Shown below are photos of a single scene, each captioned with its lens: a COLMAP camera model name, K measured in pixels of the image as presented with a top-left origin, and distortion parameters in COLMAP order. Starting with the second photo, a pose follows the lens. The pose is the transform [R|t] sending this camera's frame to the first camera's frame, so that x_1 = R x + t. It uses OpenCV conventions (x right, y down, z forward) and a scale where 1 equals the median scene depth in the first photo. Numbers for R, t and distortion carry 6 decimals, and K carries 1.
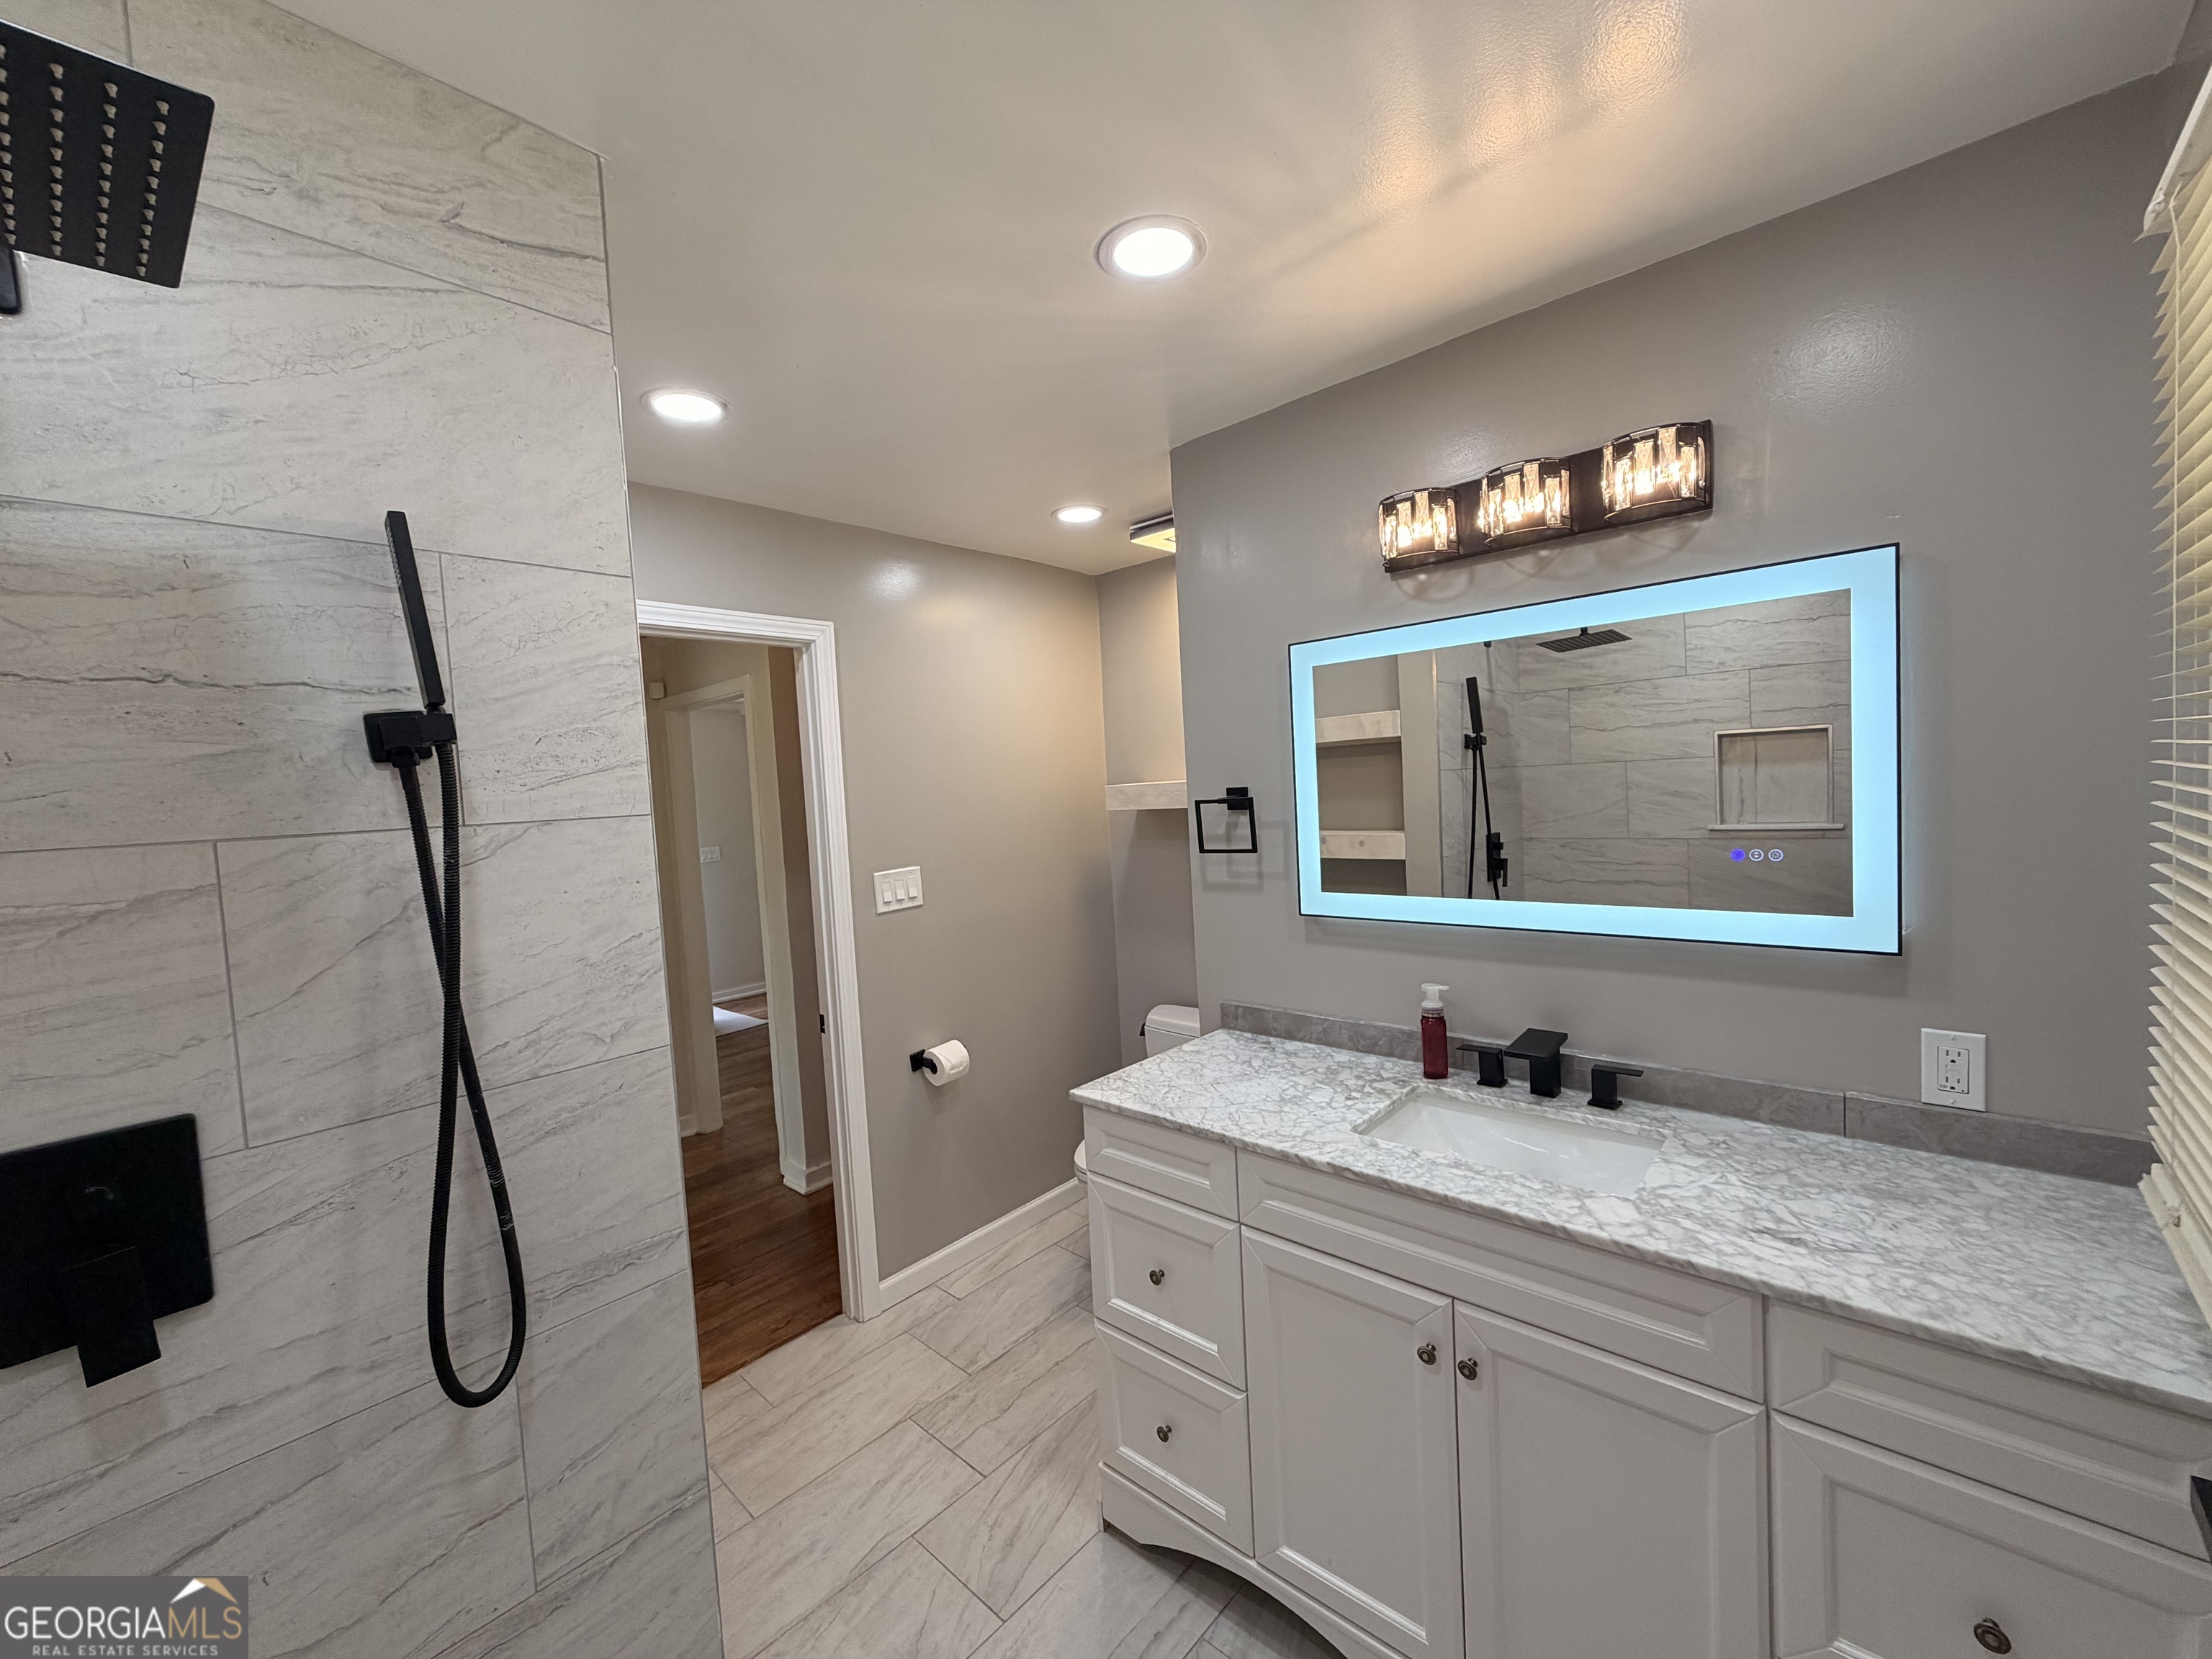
lens RADIAL K [[879.8, 0, 1098.6], [0, 879.8, 830.8], [0, 0, 1]] dist [-0.001591, 0.000216]
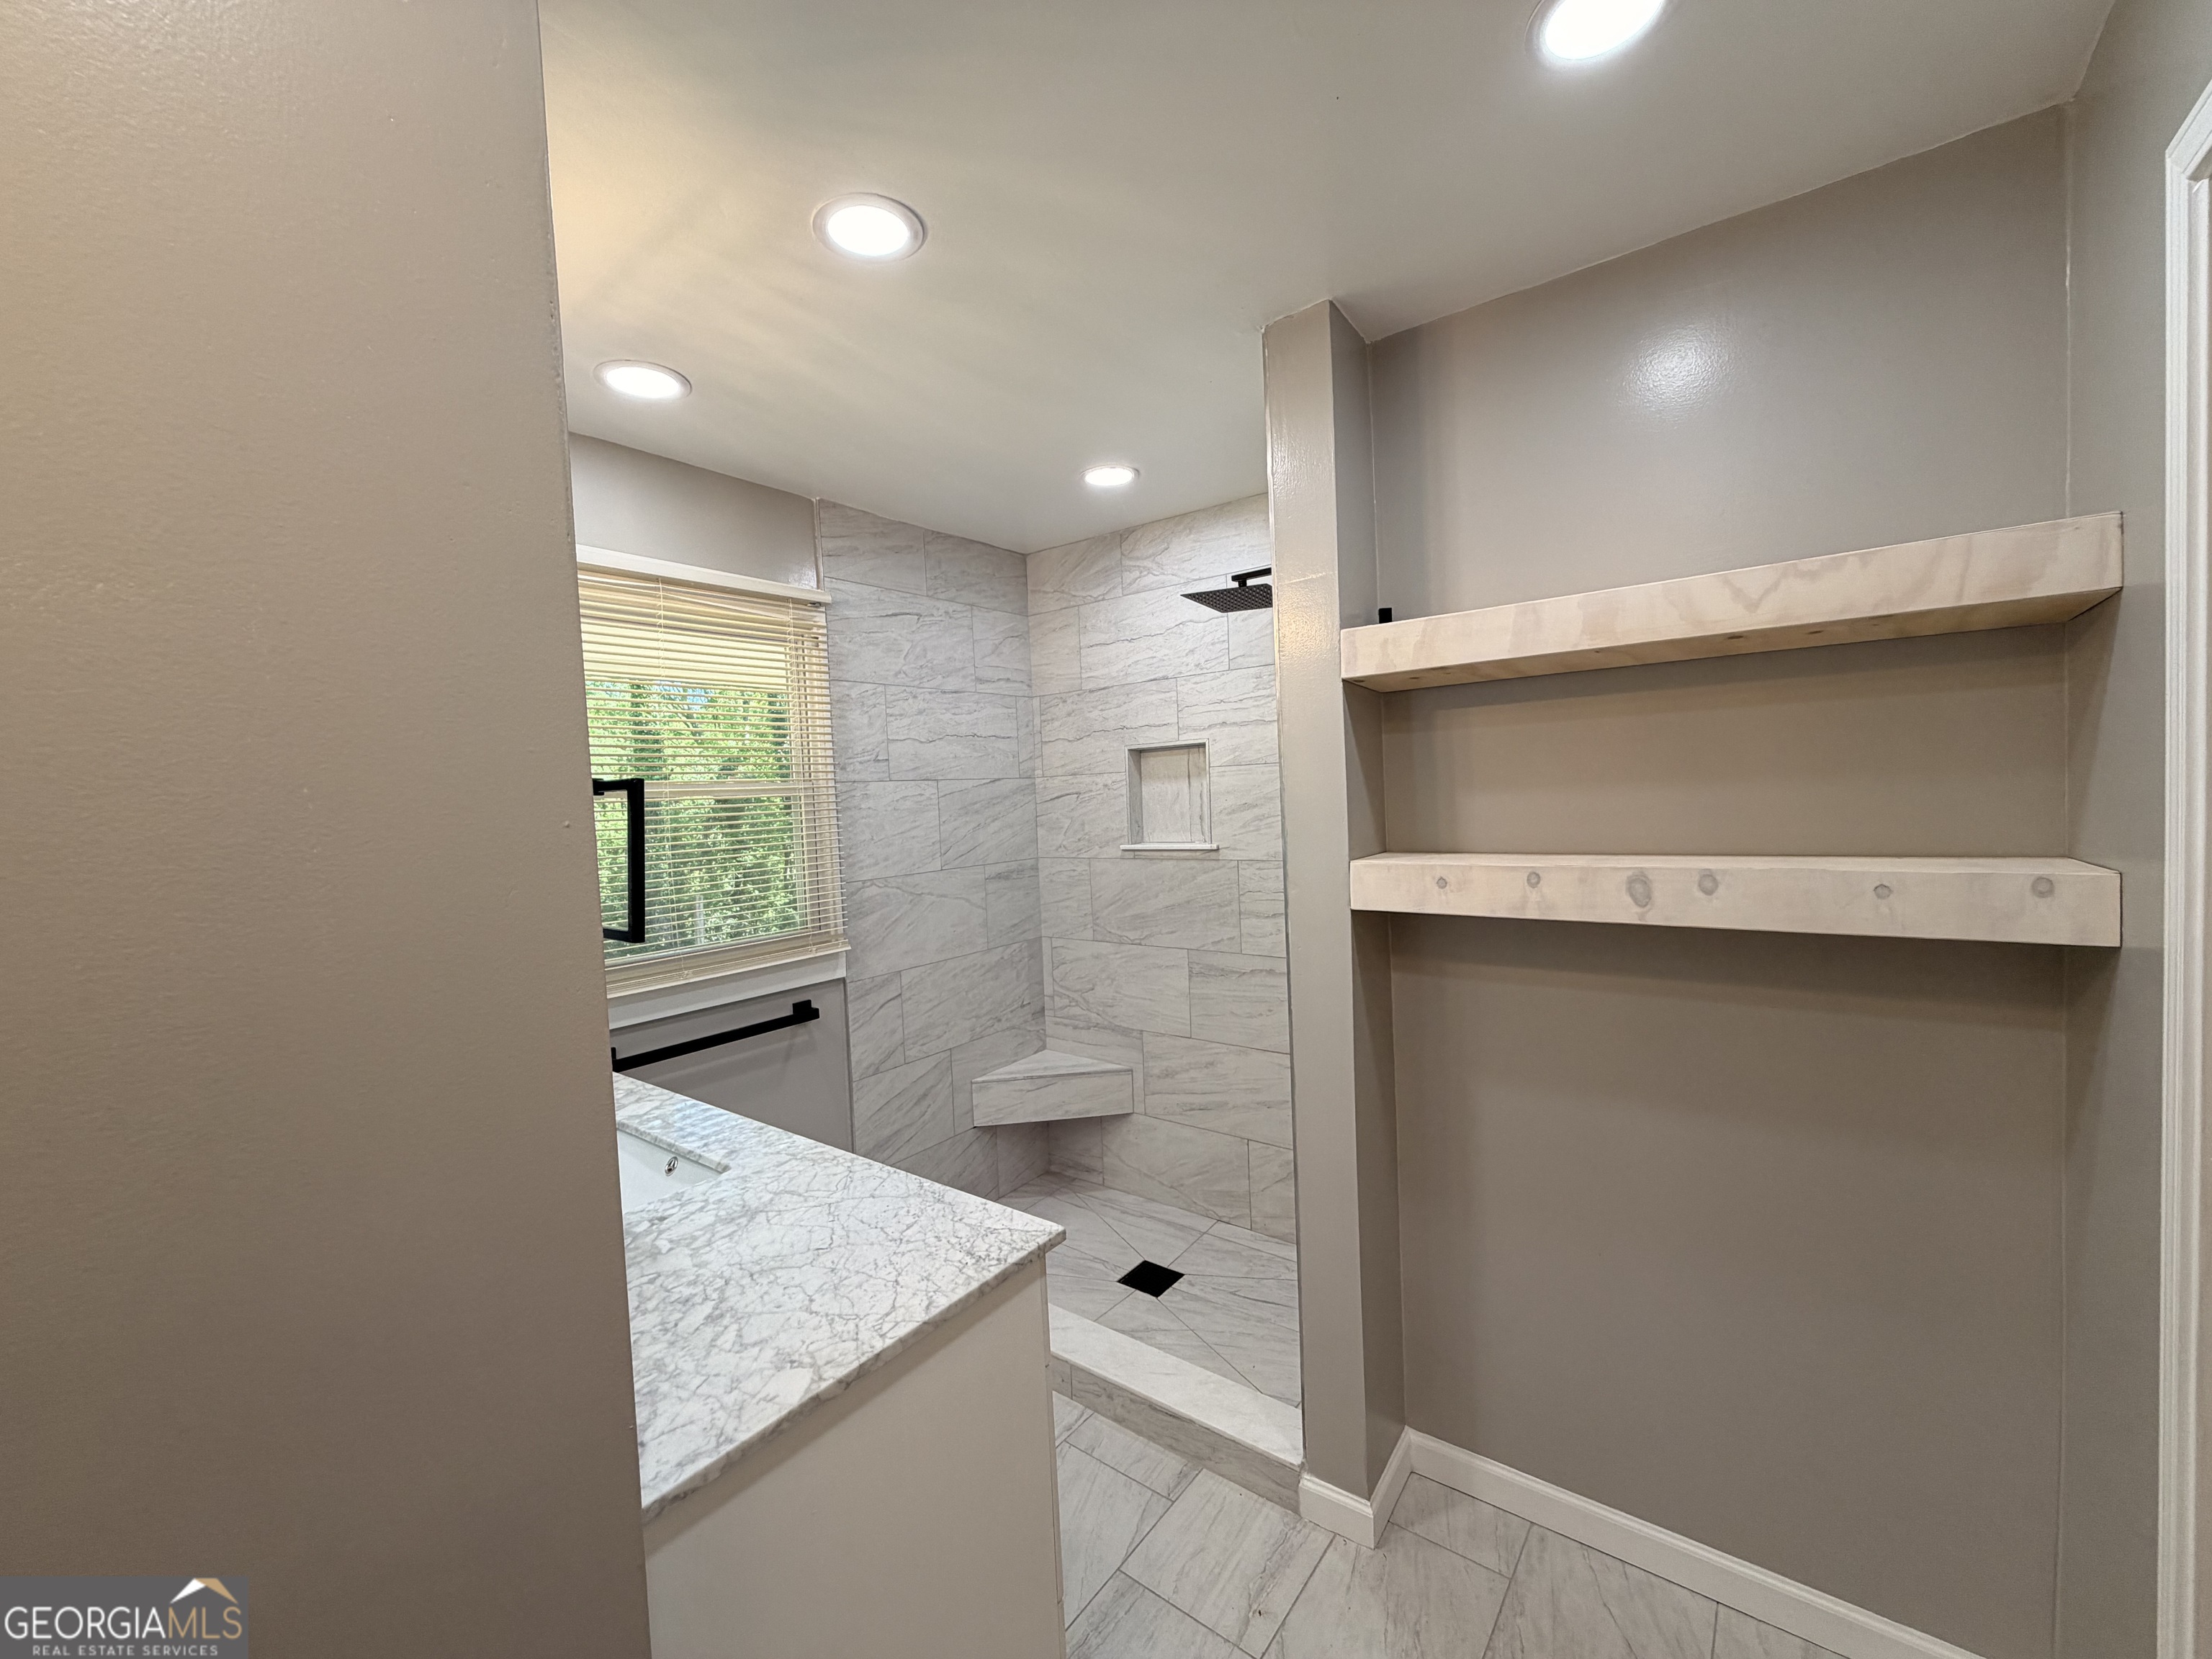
lens RADIAL K [[879.8, 0, 1098.6], [0, 879.8, 830.8], [0, 0, 1]] dist [-0.001591, 0.000216]
pose [[-0.991059, 0.104485, -0.082974, -0.040657], [0.096384, 0.990677, 0.096277, -0.043485], [0.092260, 0.087419, -0.991890, 1.887581]]
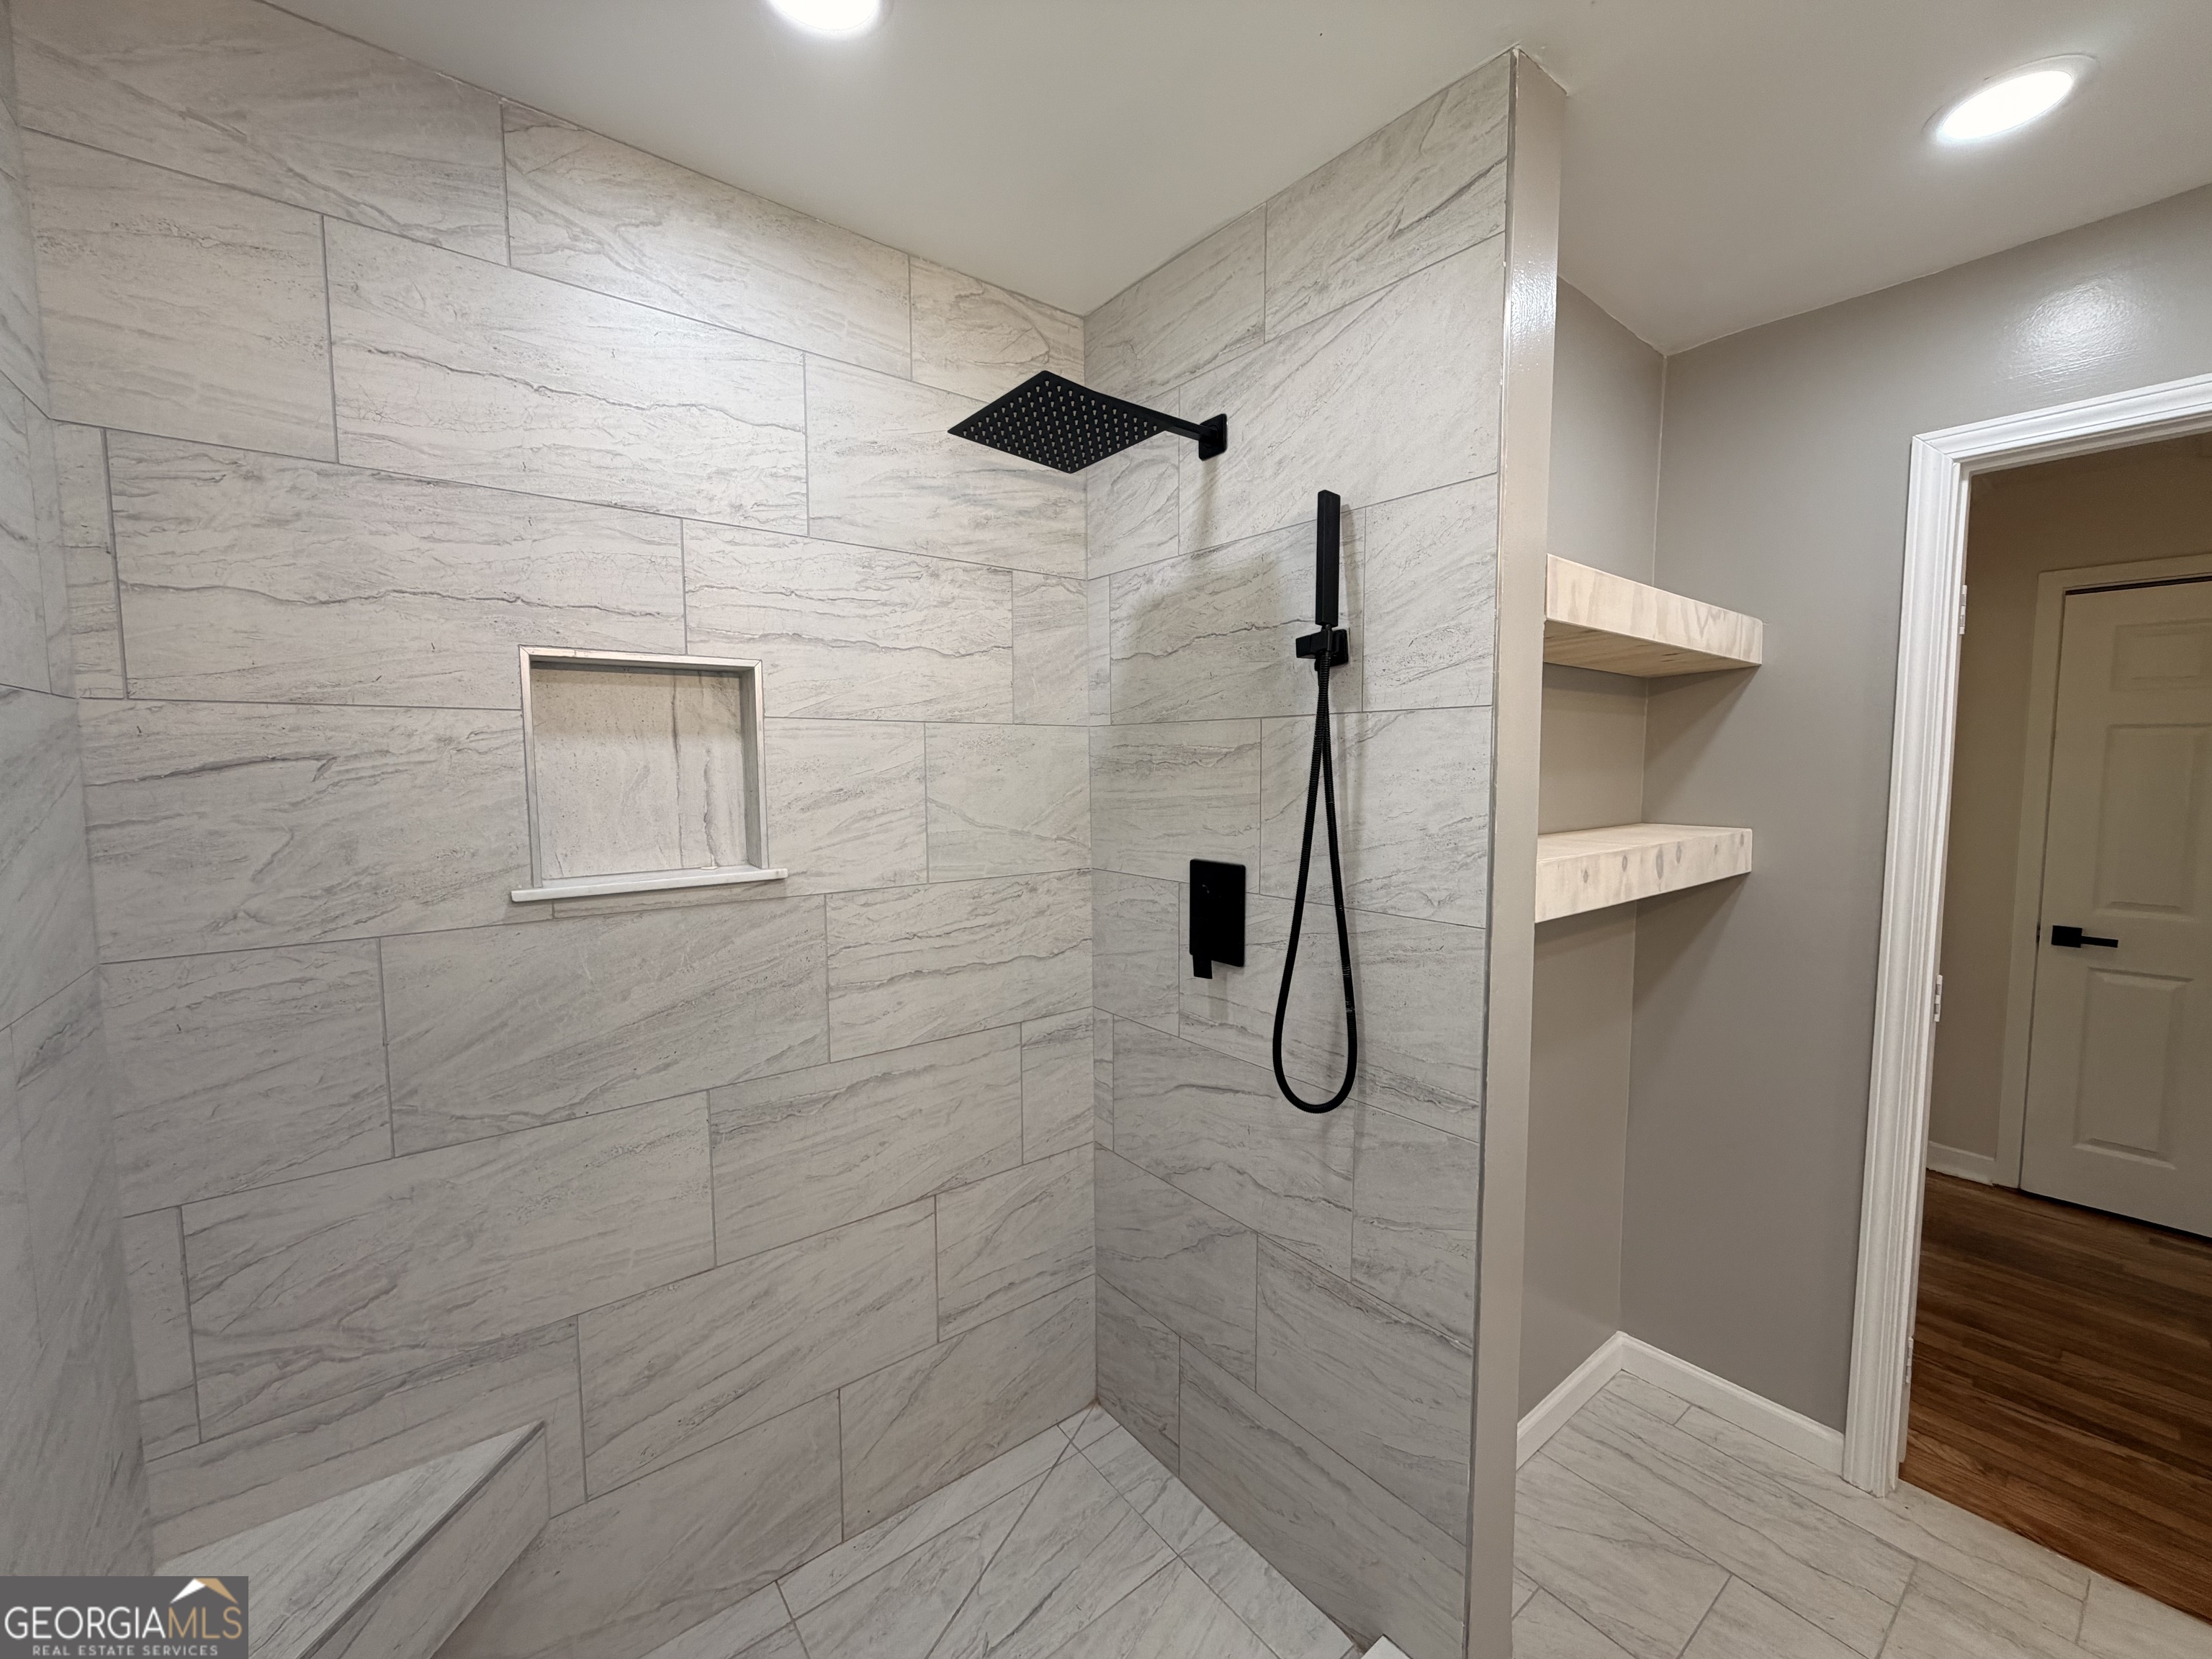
lens RADIAL K [[879.8, 0, 1098.6], [0, 879.8, 830.8], [0, 0, 1]] dist [-0.001591, 0.000216]
pose [[-0.159179, 0.135594, -0.977894, 0.448440], [-0.036979, 0.989009, 0.143155, -0.002677], [0.986557, 0.058948, -0.152415, 0.533835]]
